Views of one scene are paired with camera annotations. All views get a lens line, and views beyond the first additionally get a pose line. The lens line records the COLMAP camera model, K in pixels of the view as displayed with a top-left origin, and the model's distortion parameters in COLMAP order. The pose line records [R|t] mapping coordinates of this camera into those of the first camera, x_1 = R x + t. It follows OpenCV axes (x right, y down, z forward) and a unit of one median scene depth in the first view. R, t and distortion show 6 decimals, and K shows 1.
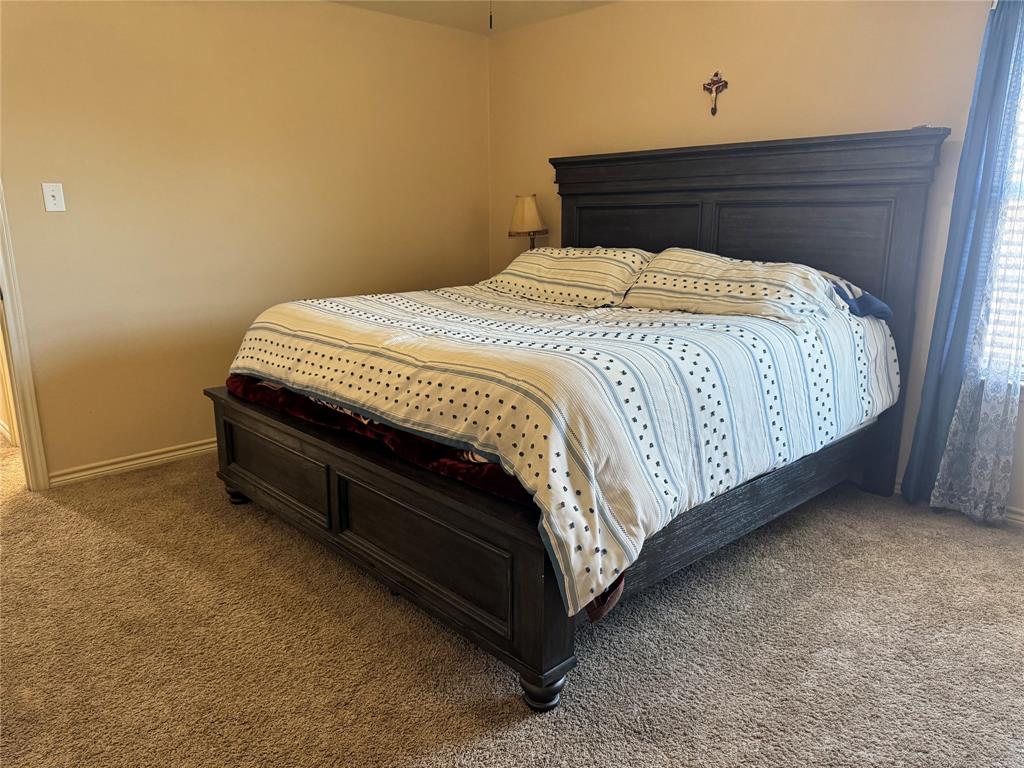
lens RADIAL K [[715.8, 0, 509.3], [0, 715.8, 384.9], [0, 0, 1]] dist [0.073505, -0.085281]
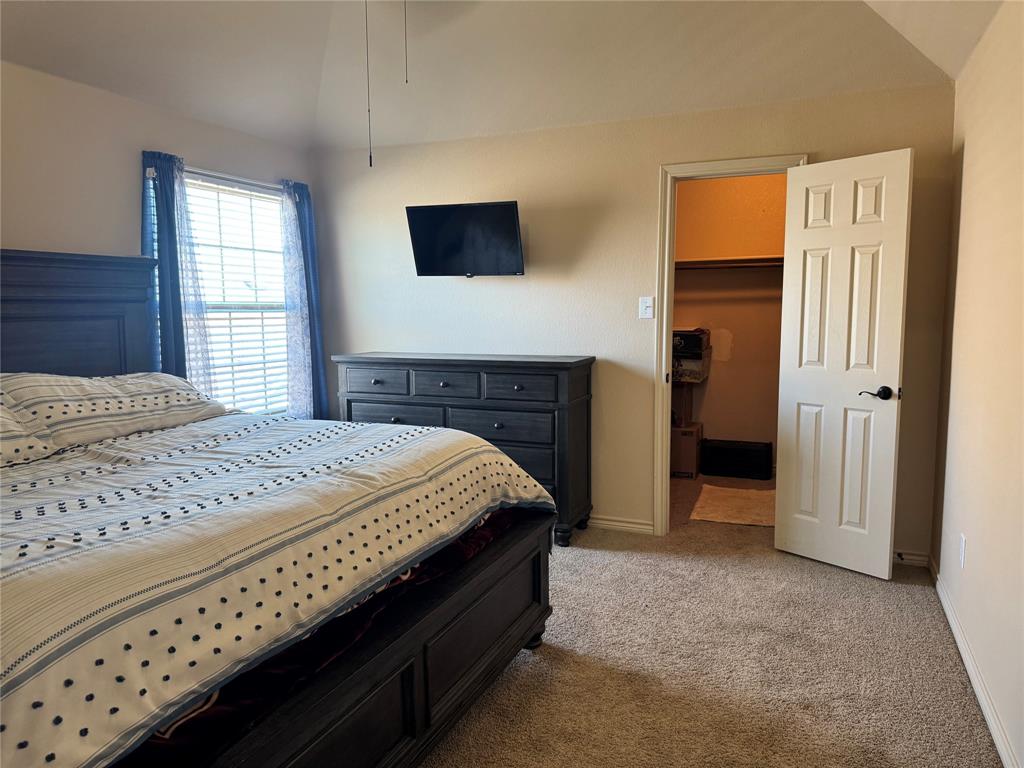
lens RADIAL K [[715.8, 0, 511.9], [0, 715.8, 386.0], [0, 0, 1]] dist [0.073505, -0.085281]
pose [[-0.413522, -0.091472, 0.905888, -0.959064], [0.219422, 0.955605, 0.196654, -0.288074], [-0.883659, 0.280093, -0.375093, 1.112535]]
